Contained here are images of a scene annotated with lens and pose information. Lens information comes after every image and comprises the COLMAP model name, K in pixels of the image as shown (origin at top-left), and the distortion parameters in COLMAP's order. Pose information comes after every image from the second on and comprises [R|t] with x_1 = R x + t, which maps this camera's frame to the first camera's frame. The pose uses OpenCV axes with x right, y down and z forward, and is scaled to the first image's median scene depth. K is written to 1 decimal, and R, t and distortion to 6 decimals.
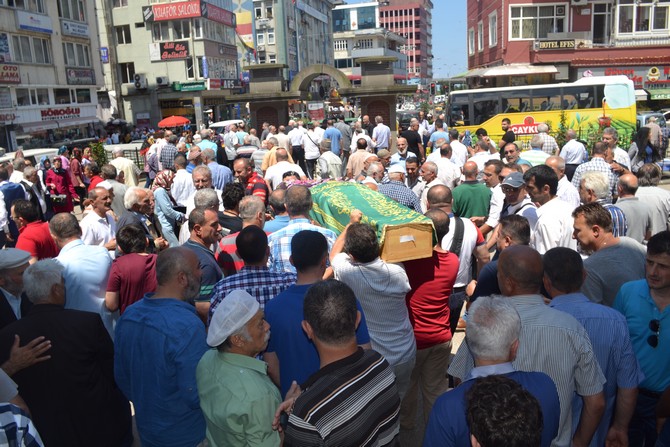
lens RADIAL K [[539.0, 0, 327.0], [0, 539.0, 224.8], [0, 0, 1]] dist [-0.082799, 0.018401]
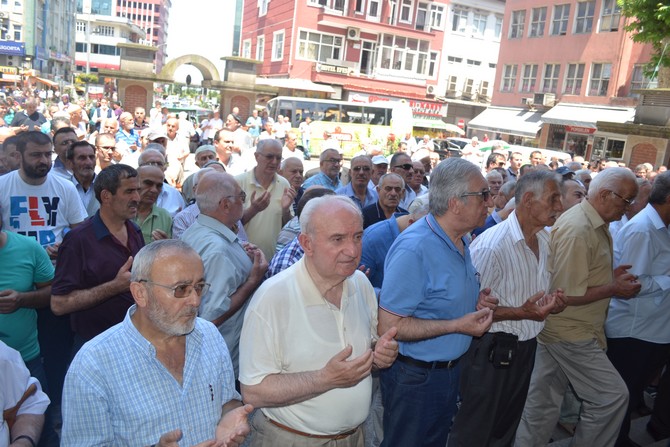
lens RADIAL K [[539.0, 0, 337.2], [0, 539.0, 223.7], [0, 0, 1]] dist [-0.082799, 0.018401]
pose [[0.854700, 0.036202, 0.517858, -0.121323], [-0.030828, 0.999344, -0.018981, 0.021131], [-0.518206, 0.000259, 0.855256, -0.028304]]
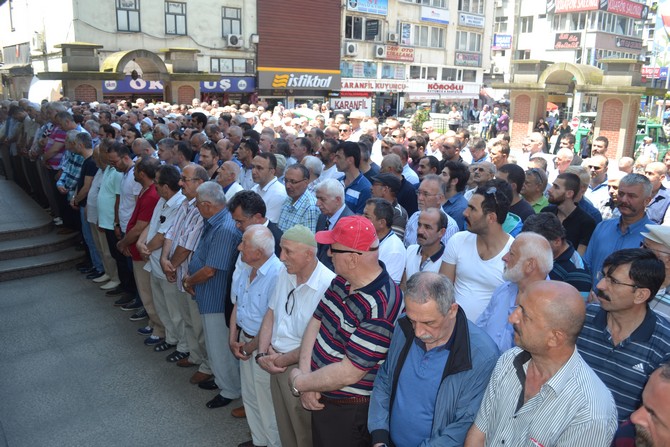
lens RADIAL K [[539.0, 0, 332.6], [0, 539.0, 222.5], [0, 0, 1]] dist [-0.082799, 0.018401]
pose [[0.699279, 0.242007, -0.672638, 0.180263], [-0.225011, 0.967638, 0.114222, 0.008672], [0.678513, 0.071478, 0.731103, -0.062534]]
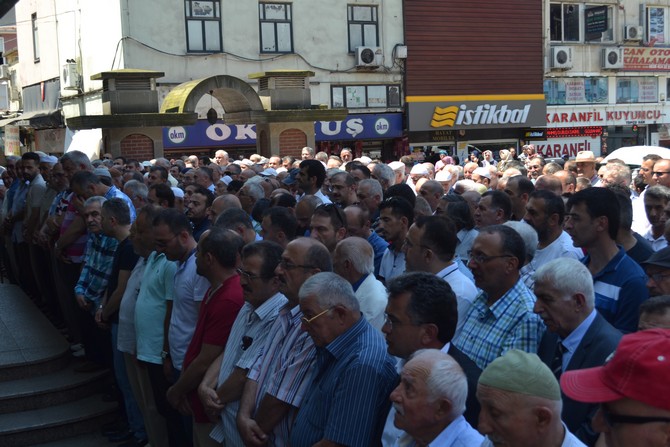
lens RADIAL K [[886.6, 0, 336.1], [0, 886.6, 224.0], [0, 0, 1]] dist [-0.023869, 0.000000]
pose [[0.535895, 0.120304, -0.835670, 0.168368], [-0.190477, 0.981505, 0.019151, 0.011462], [0.822518, 0.148913, 0.548899, -0.053906]]
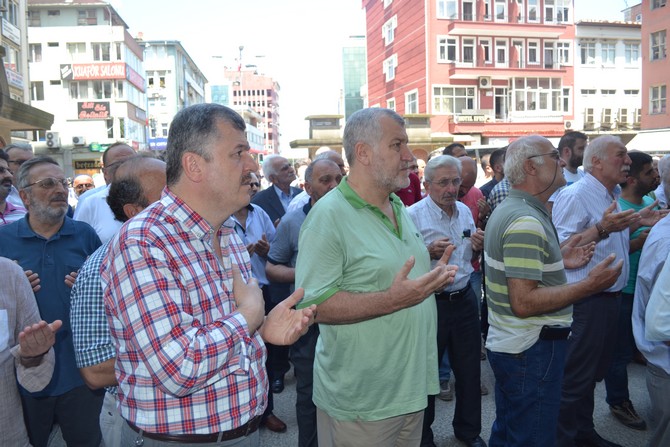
lens RADIAL K [[539.0, 0, 336.4], [0, 539.0, 220.7], [0, 0, 1]] dist [-0.082799, 0.018401]
pose [[0.944707, -0.009637, 0.327774, -0.188023], [0.058984, 0.988259, -0.140946, 0.033910], [-0.322567, 0.152486, 0.934183, -0.015806]]
